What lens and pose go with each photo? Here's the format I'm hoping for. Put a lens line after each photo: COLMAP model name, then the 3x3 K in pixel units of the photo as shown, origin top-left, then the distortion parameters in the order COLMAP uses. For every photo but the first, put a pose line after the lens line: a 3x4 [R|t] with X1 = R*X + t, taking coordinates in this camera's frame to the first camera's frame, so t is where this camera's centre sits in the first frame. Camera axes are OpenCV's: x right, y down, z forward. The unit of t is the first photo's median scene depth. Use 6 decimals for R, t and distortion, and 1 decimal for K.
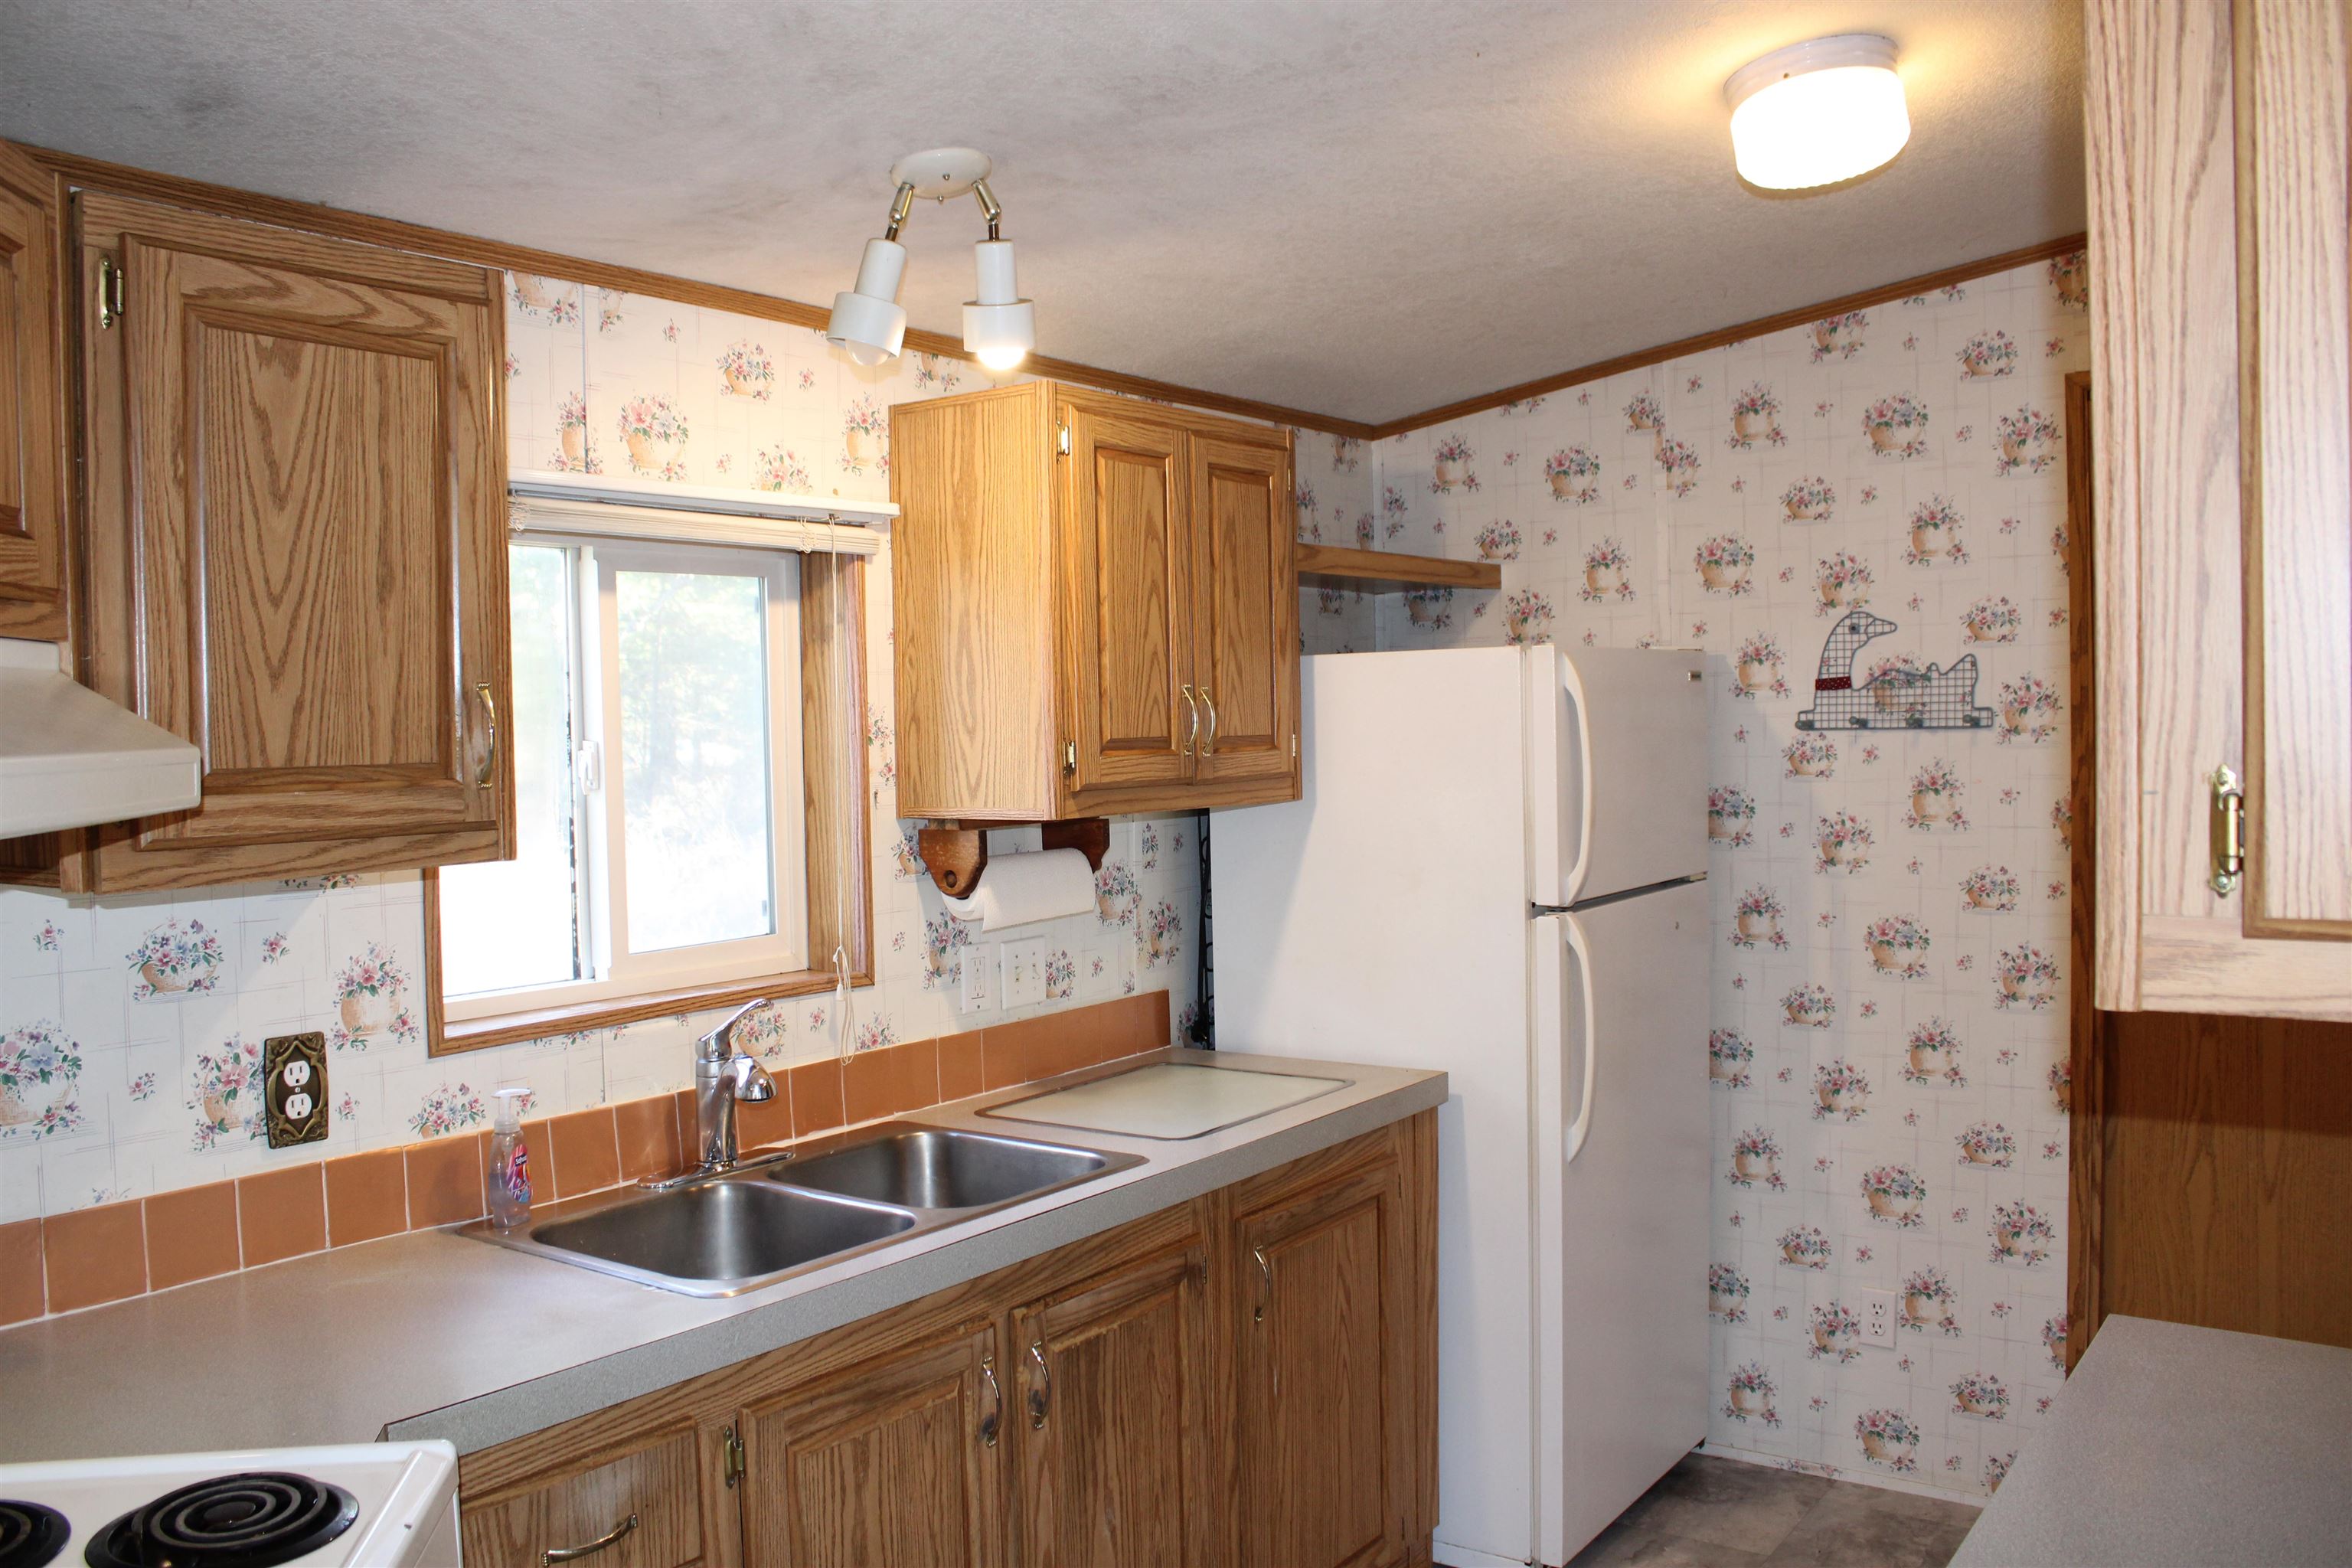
lens RADIAL K [[1942.4, 0, 1139.0], [0, 1942.4, 779.8], [0, 0, 1]] dist [-0.178270, 0.158707]
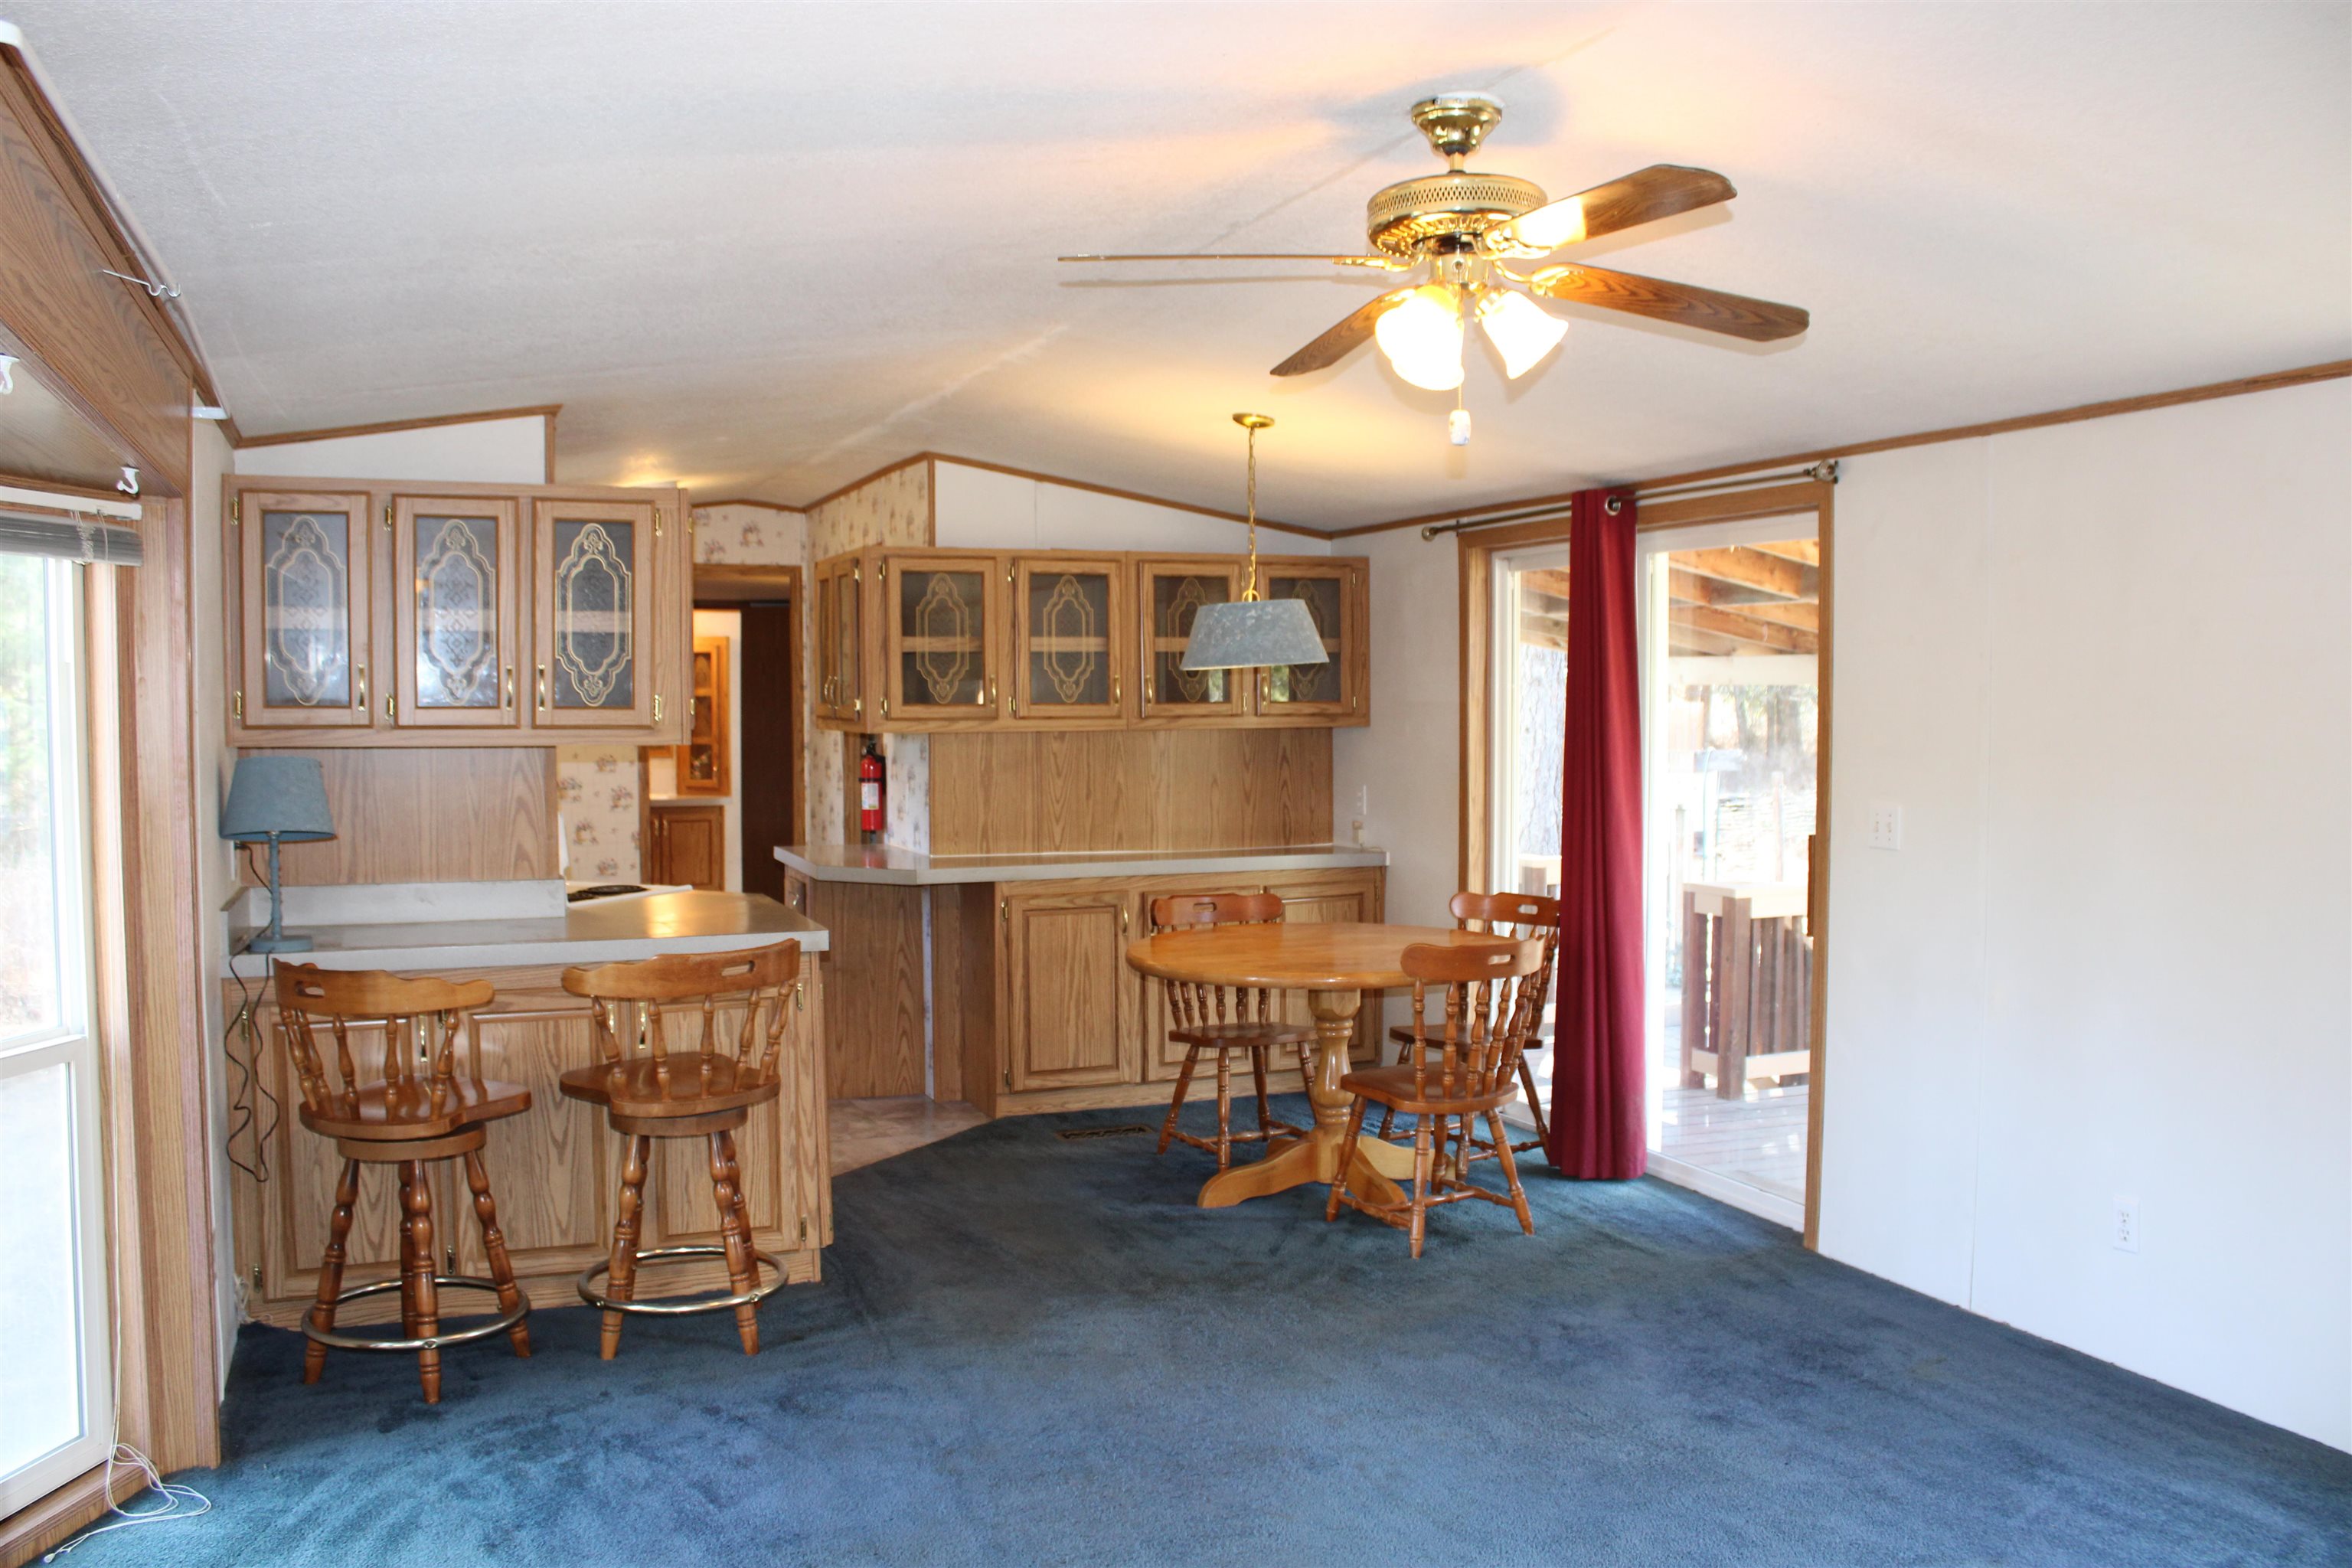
lens RADIAL K [[1942.4, 0, 1139.0], [0, 1942.4, 779.8], [0, 0, 1]] dist [-0.178270, 0.158707]
pose [[0.537588, -0.019503, 0.842982, -1.455481], [0.018317, 0.999767, 0.011449, 0.069353], [-0.843009, 0.009286, 0.537819, -1.069441]]
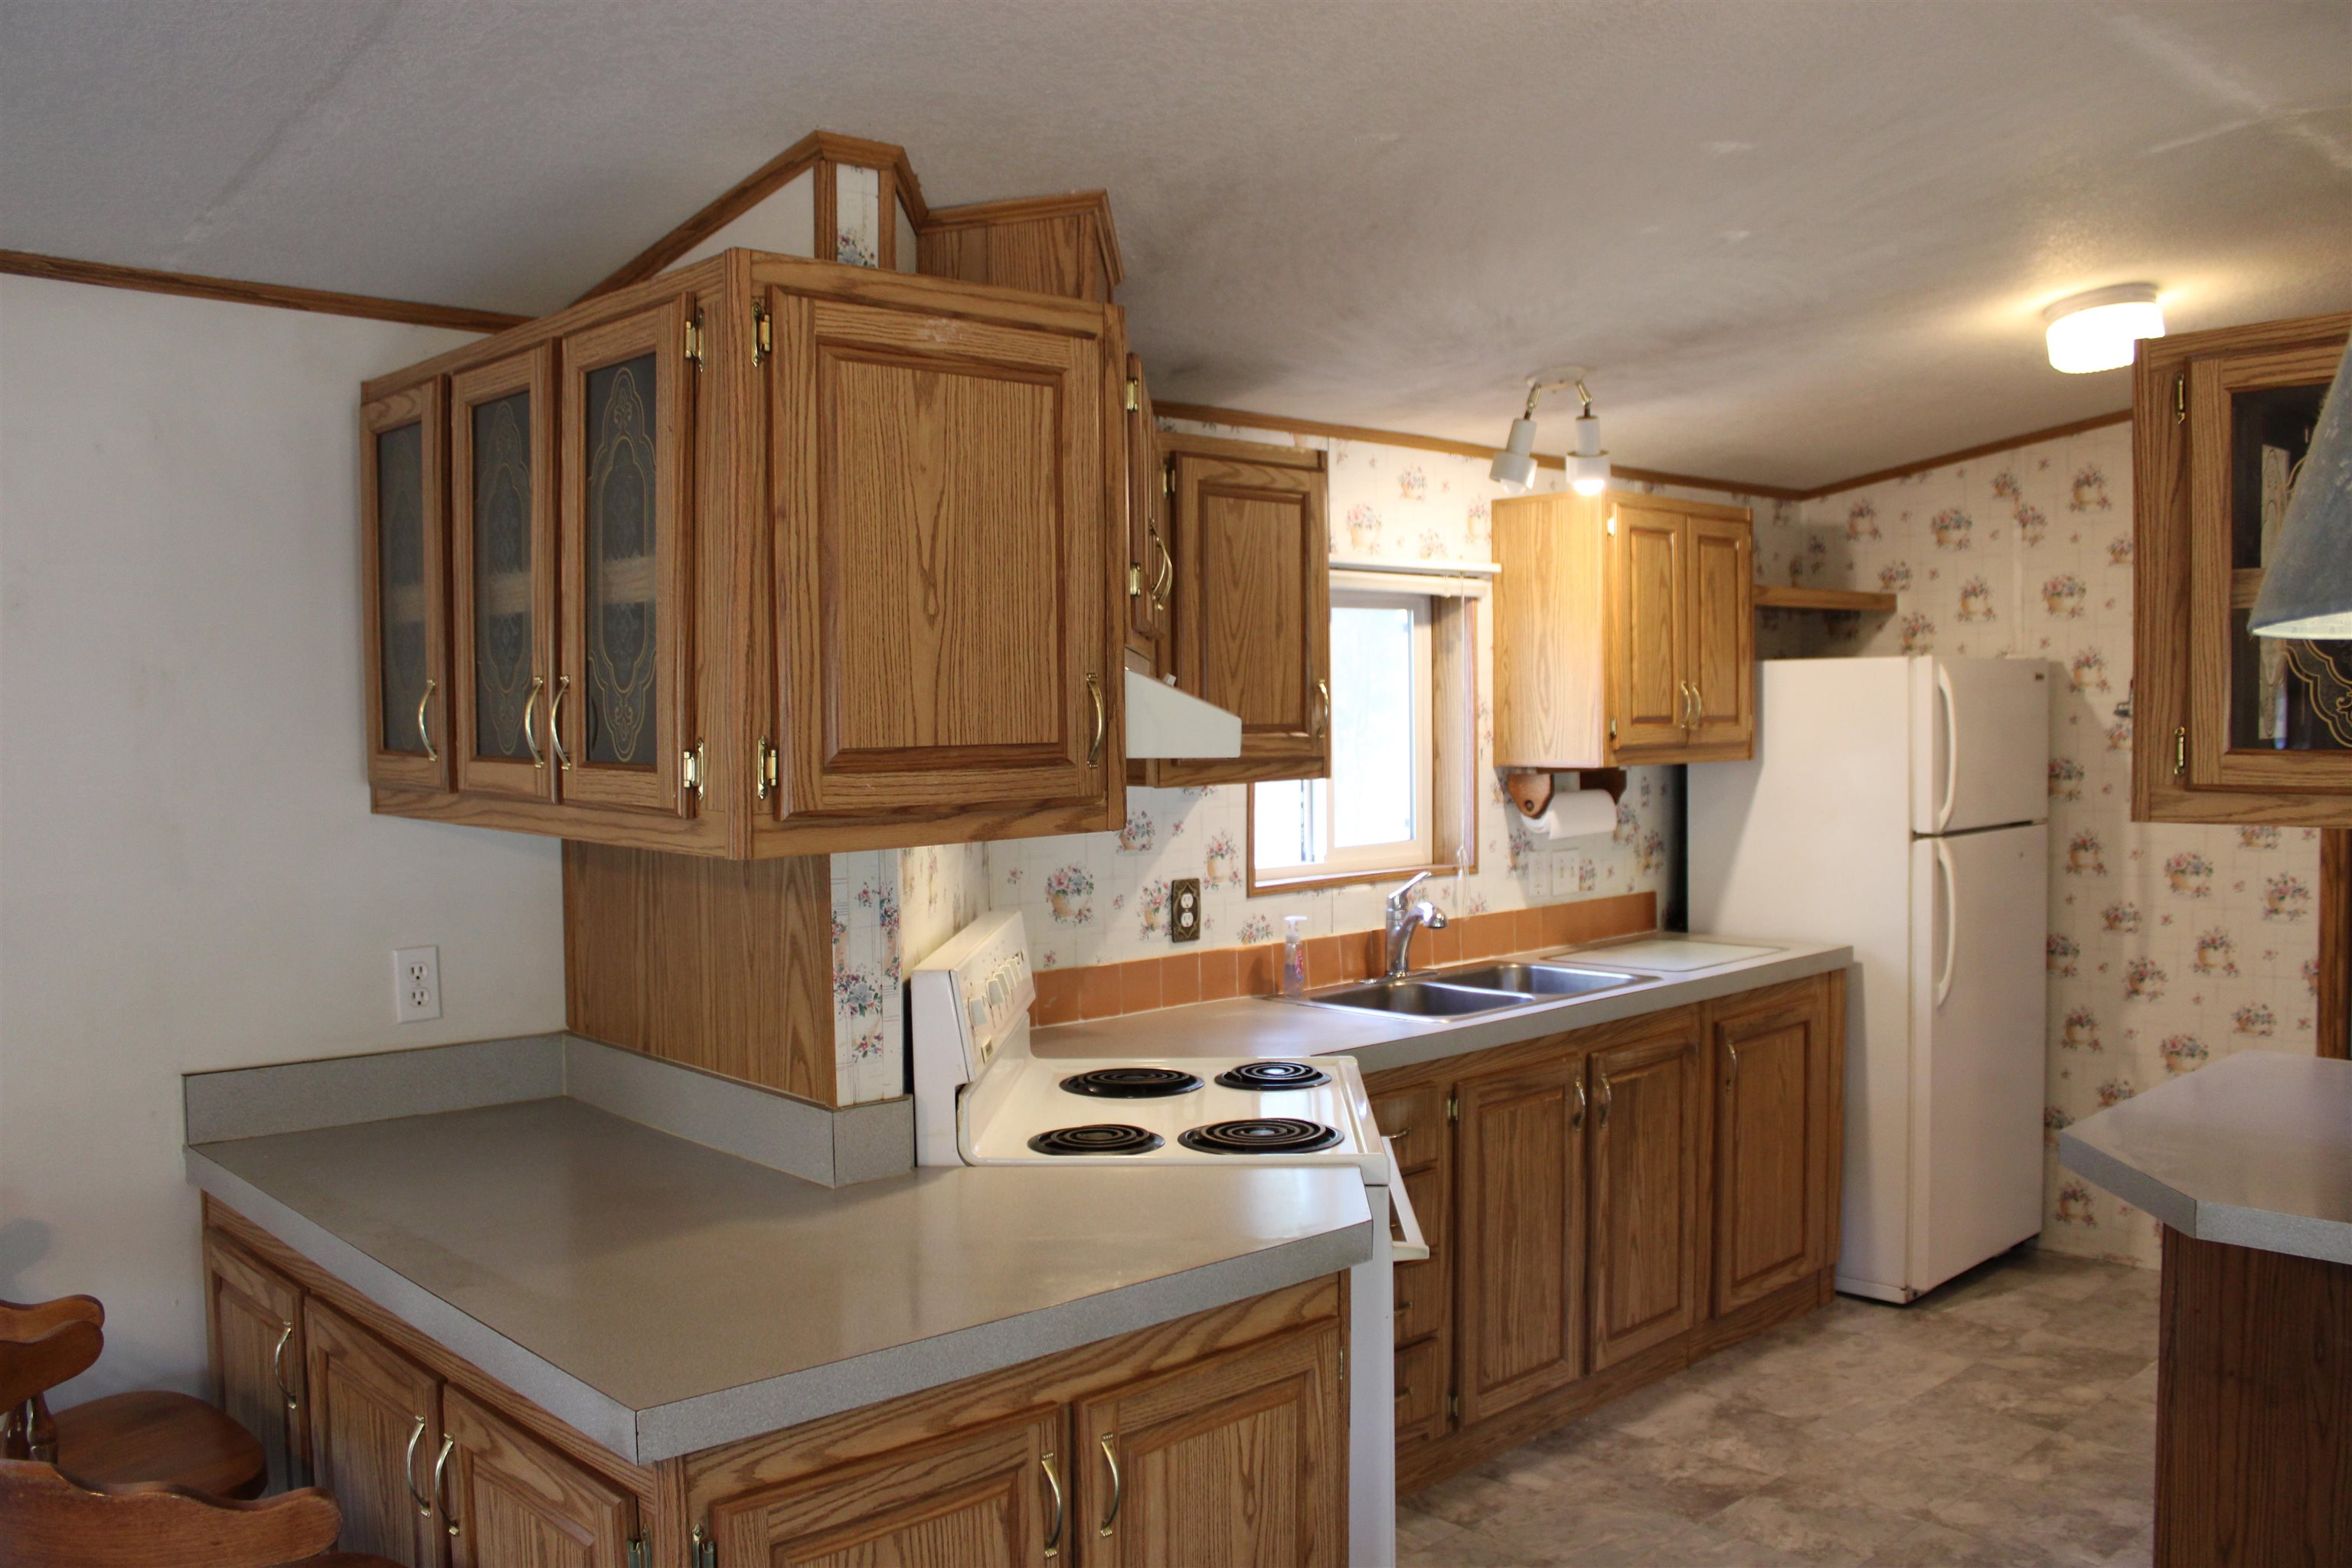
lens RADIAL K [[1942.4, 0, 1139.0], [0, 1942.4, 779.8], [0, 0, 1]] dist [-0.178270, 0.158707]
pose [[0.980590, 0.015623, -0.195448, -0.096861], [-0.013648, 0.999841, 0.011450, 0.016181], [0.195596, -0.008561, 0.980647, -0.547011]]
